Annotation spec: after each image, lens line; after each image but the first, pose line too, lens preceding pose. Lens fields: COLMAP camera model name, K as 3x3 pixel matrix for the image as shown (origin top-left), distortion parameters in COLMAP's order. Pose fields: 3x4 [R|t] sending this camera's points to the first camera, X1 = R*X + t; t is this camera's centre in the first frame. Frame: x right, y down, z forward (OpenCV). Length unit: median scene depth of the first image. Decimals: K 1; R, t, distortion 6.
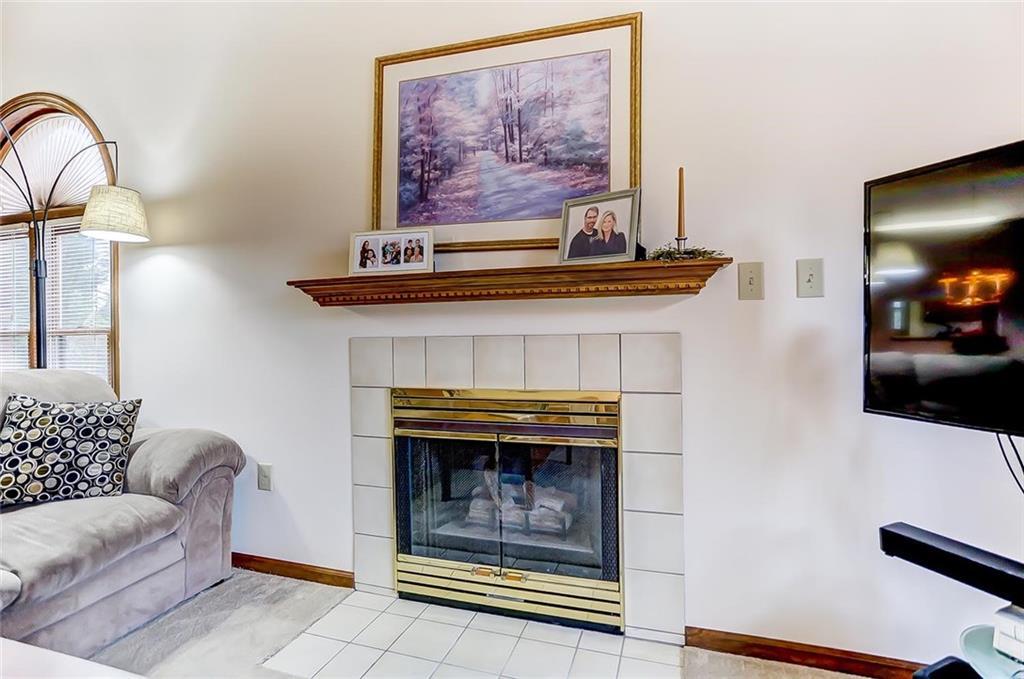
lens RADIAL K [[497.8, 0, 530.8], [0, 497.8, 328.3], [0, 0, 1]] dist [-0.025303, 0.014119]
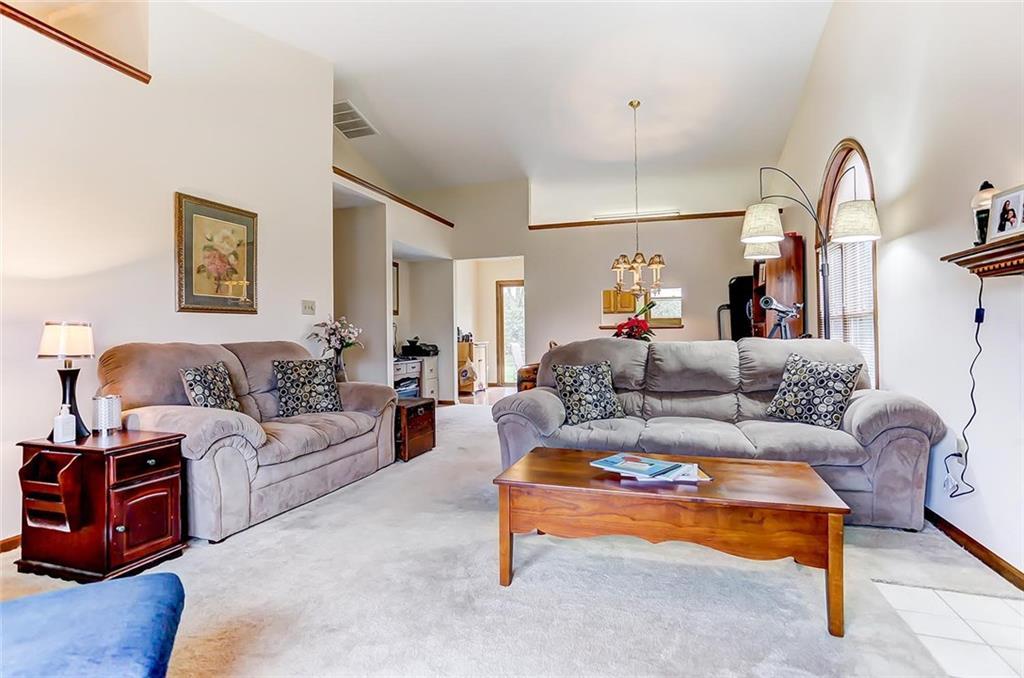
lens RADIAL K [[497.8, 0, 514.8], [0, 497.8, 335.3], [0, 0, 1]] dist [-0.025303, 0.014119]
pose [[0.006924, 0.016960, -0.999832, 0.556167], [0.018172, 0.999689, 0.017083, 0.036020], [0.999811, -0.018287, 0.006614, 0.101051]]
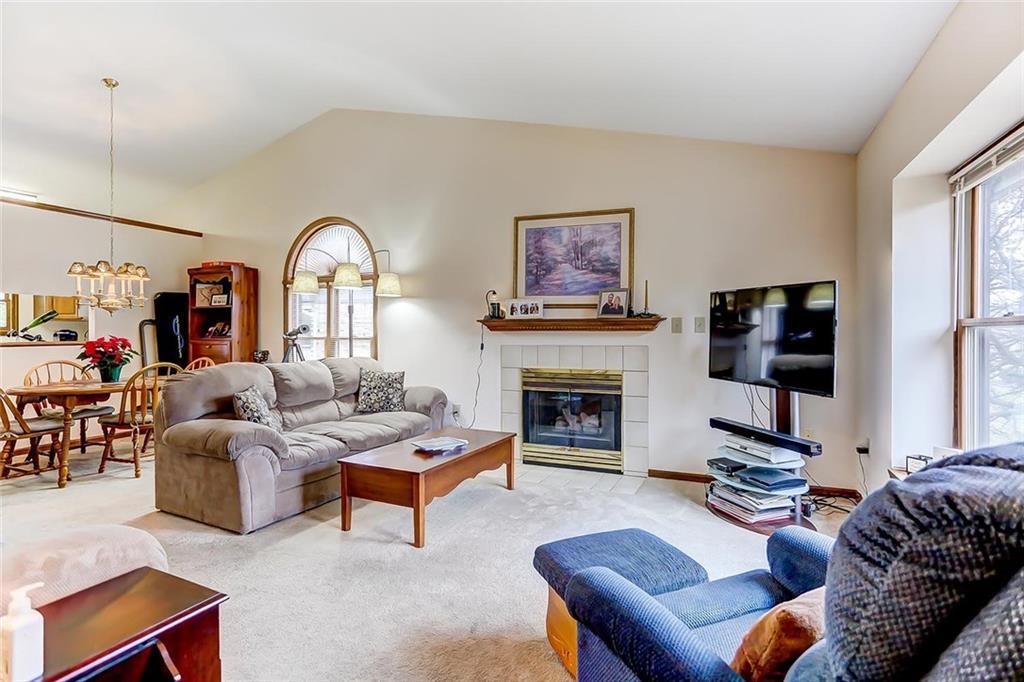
lens RADIAL K [[497.8, 0, 516.3], [0, 497.8, 338.5], [0, 0, 1]] dist [-0.025303, 0.014119]
pose [[0.990150, 0.014037, -0.139303, 0.005157], [-0.011145, 0.999706, 0.021522, -0.063073], [0.139564, -0.019757, 0.990016, -1.273213]]
